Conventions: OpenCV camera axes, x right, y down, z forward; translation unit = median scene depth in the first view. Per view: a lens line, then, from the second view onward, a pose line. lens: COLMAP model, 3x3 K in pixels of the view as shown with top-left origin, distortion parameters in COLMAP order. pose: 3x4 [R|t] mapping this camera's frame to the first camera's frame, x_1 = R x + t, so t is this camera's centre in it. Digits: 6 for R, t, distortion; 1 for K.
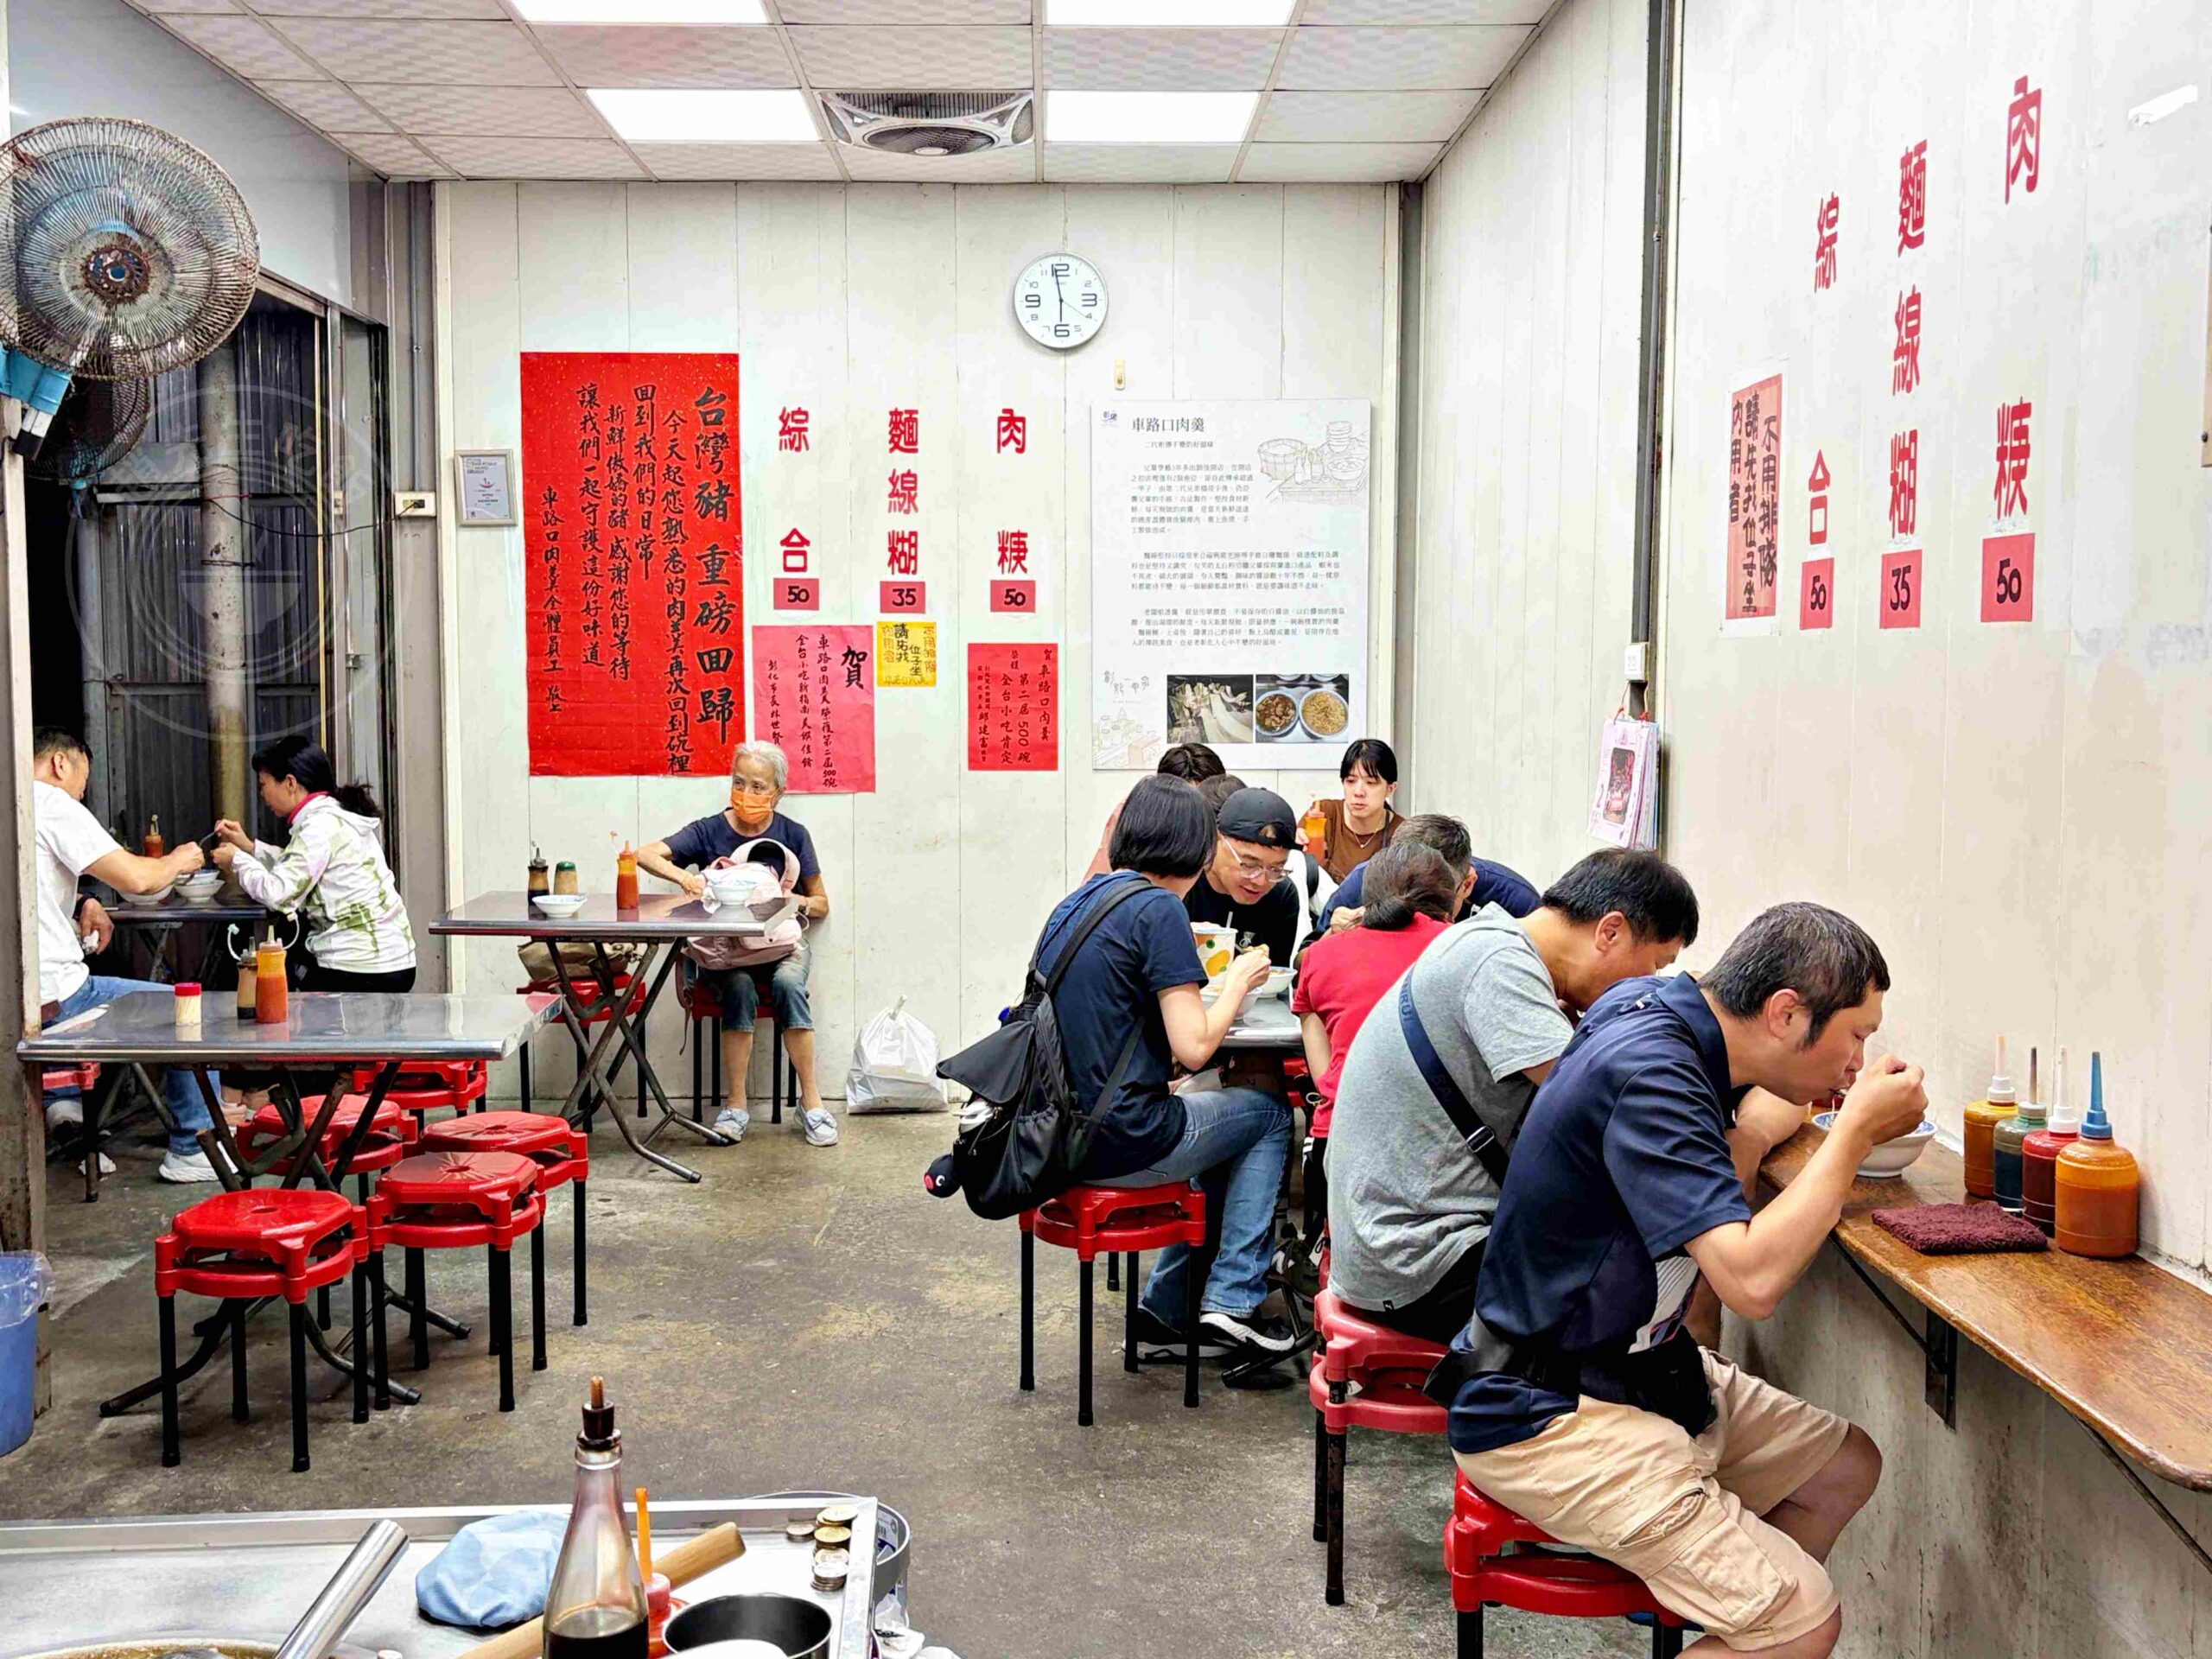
lens RADIAL K [[2253.0, 0, 1101.9], [0, 2253.0, 841.8], [0, 0, 1]] dist [0.196331, -0.561625]
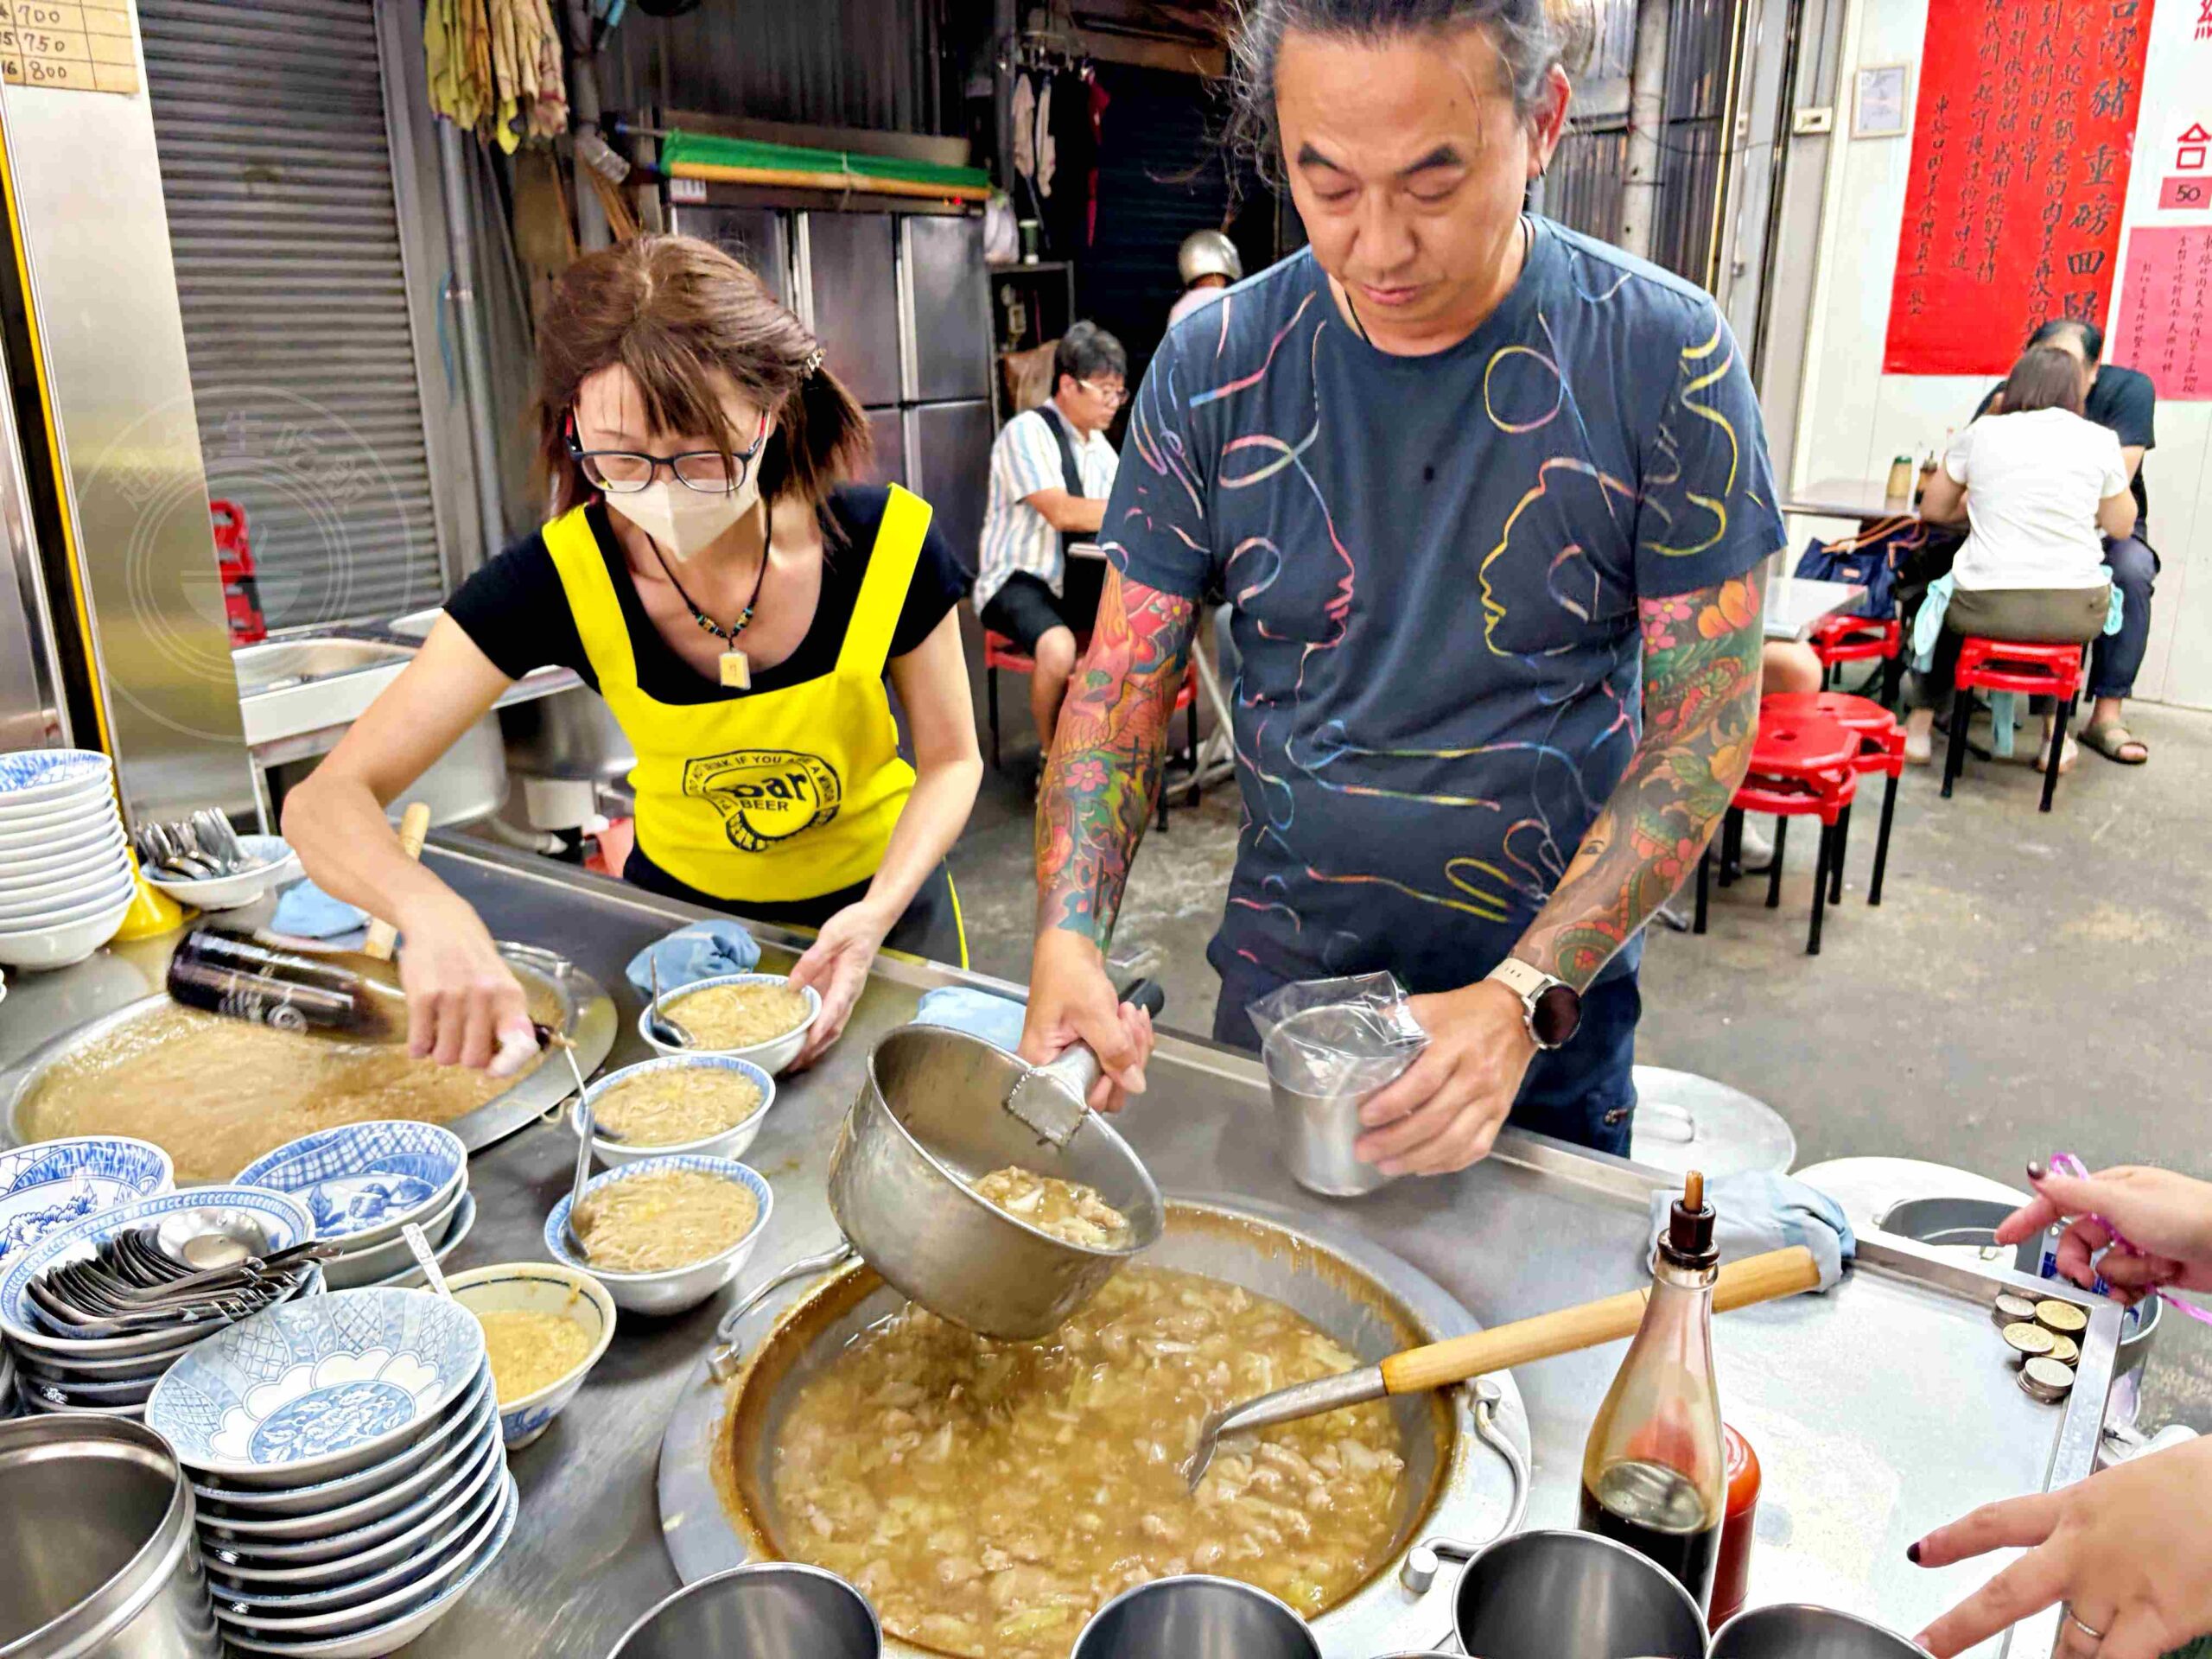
lens RADIAL K [[1698.8, 0, 1136.9], [0, 1698.8, 801.9], [0, 0, 1]] dist [0.058148, -0.071969]
pose [[0.791888, 0.175263, -0.584976, -0.012662], [-0.047706, 0.972757, 0.226865, 0.001326], [0.608800, -0.151745, 0.778676, 0.094876]]
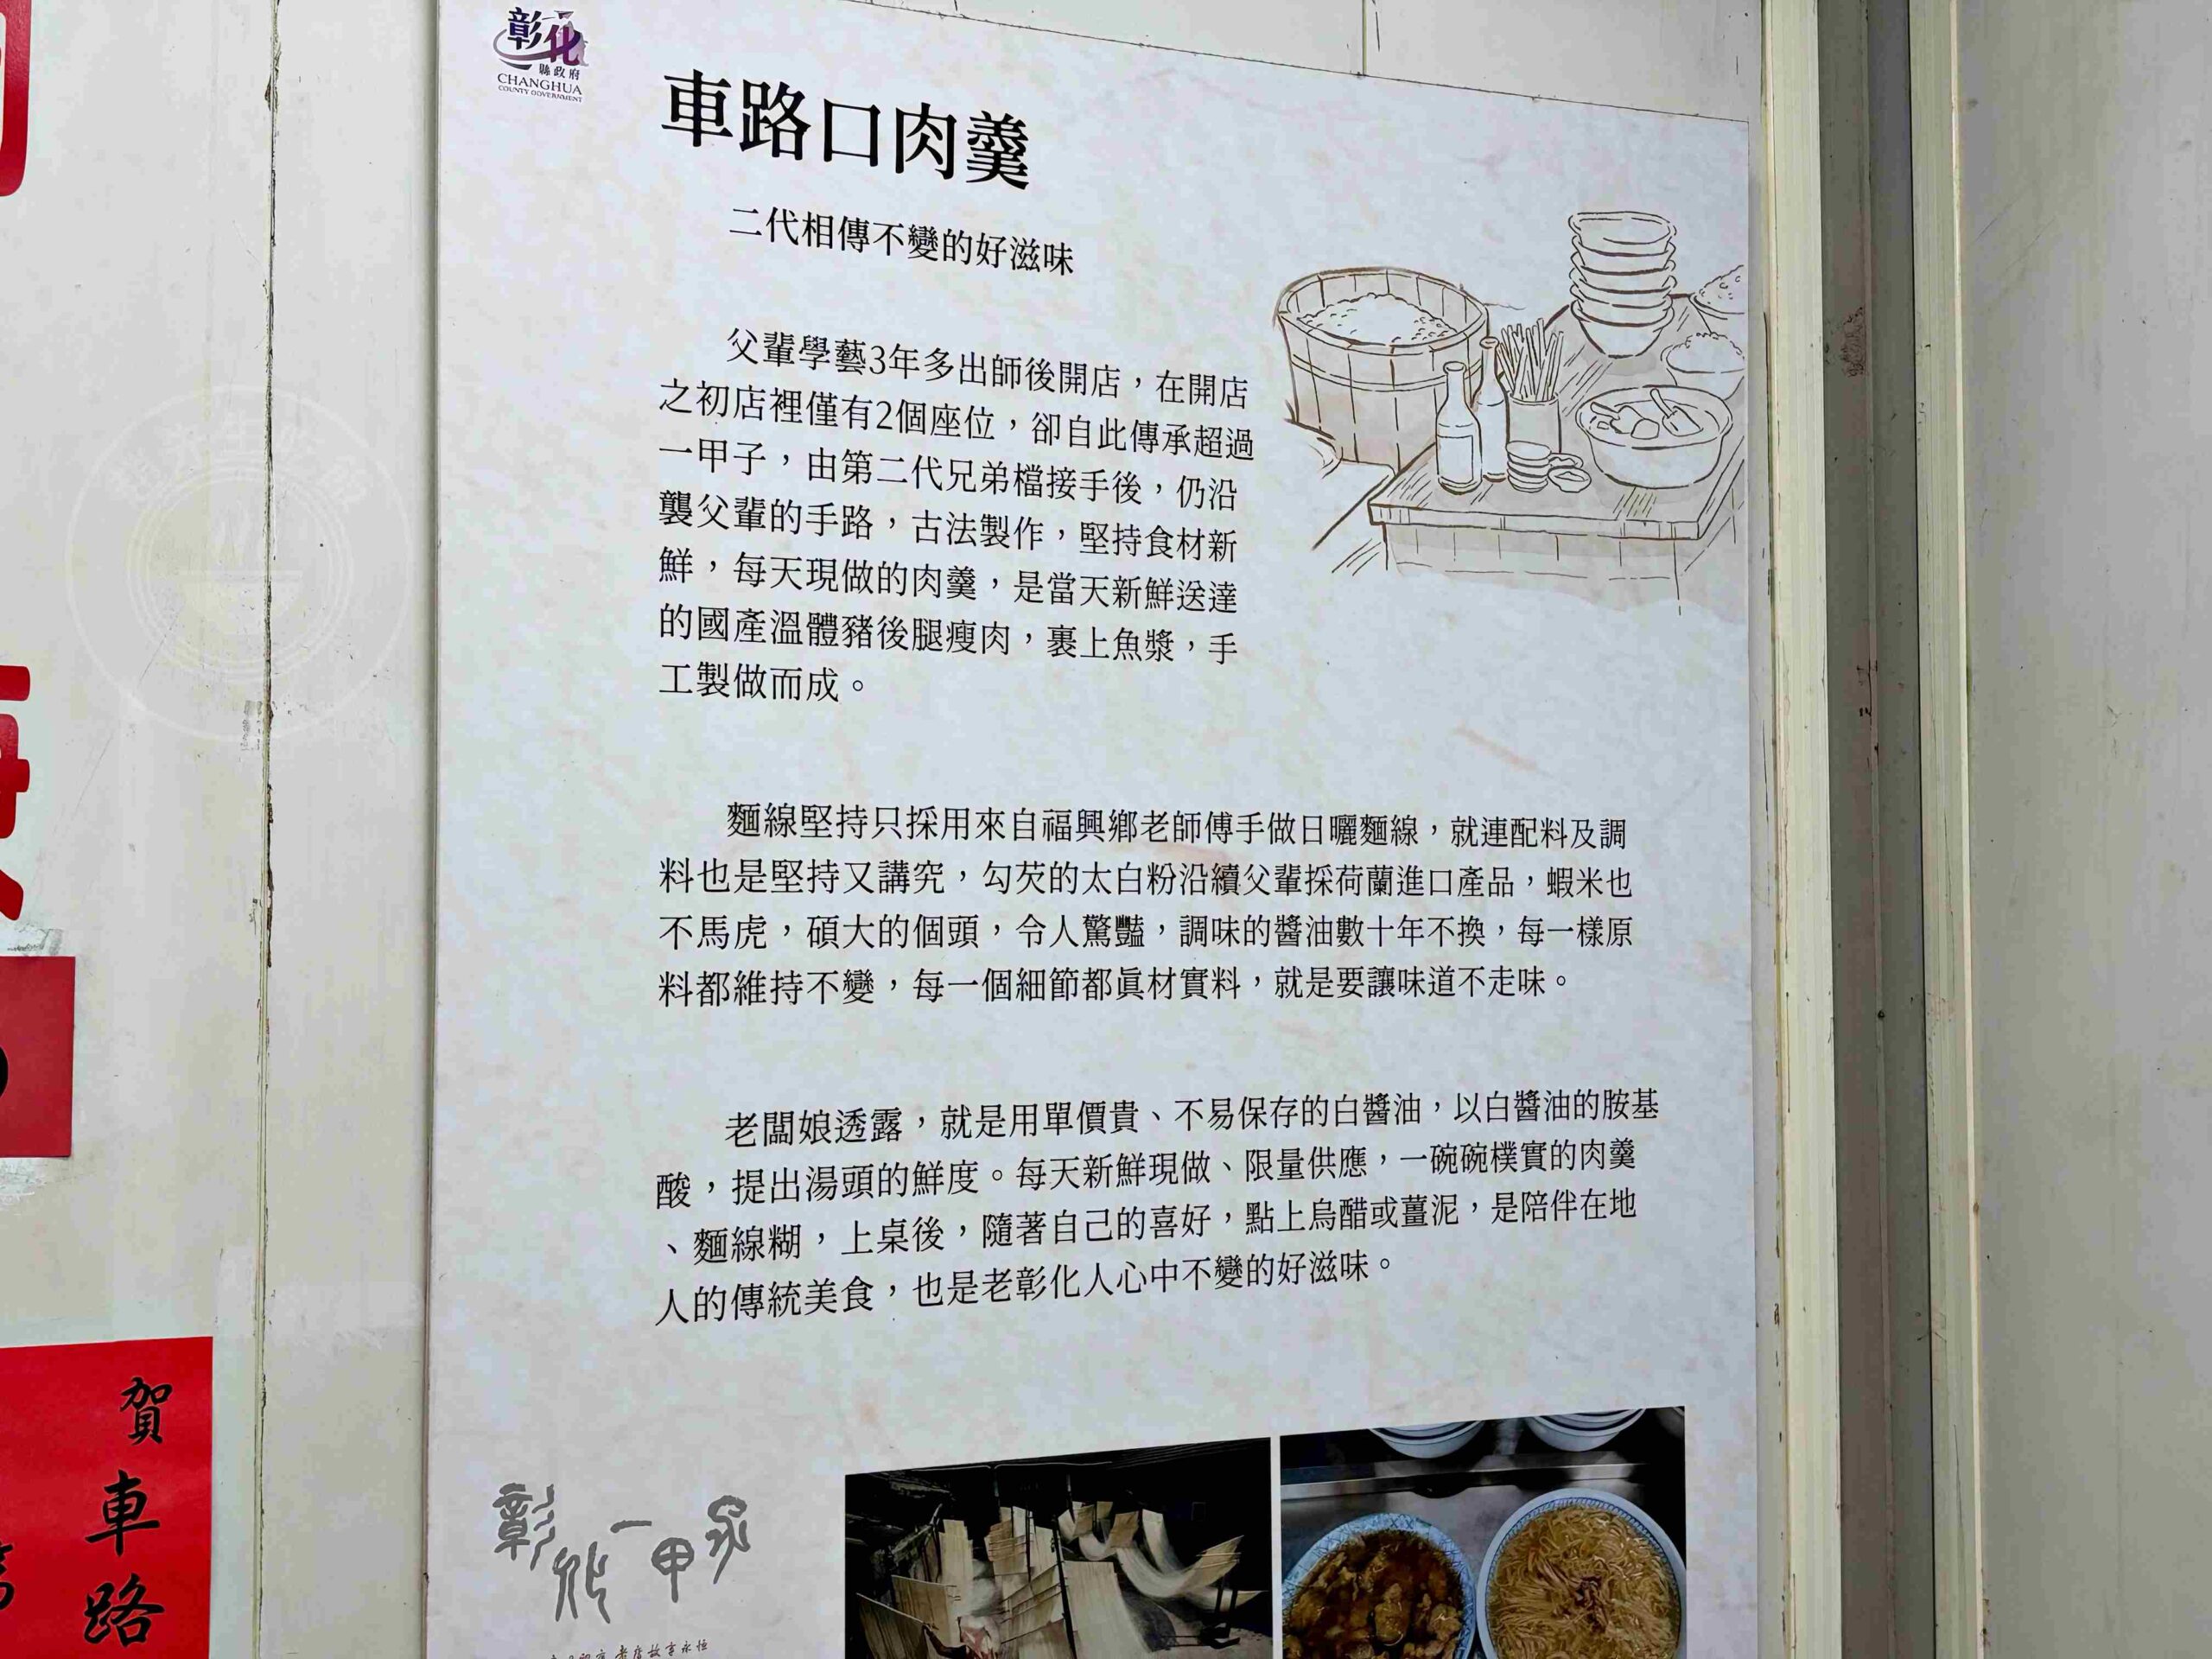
lens RADIAL K [[2797.7, 0, 1106.4], [0, 2797.7, 813.6], [0, 0, 1]] dist [0.211533, -0.731230]
pose [[0.903548, 0.018955, 0.428067, -0.050231], [0.034191, 0.992646, -0.116123, -0.100131], [-0.427120, 0.119559, 0.896256, 0.786847]]
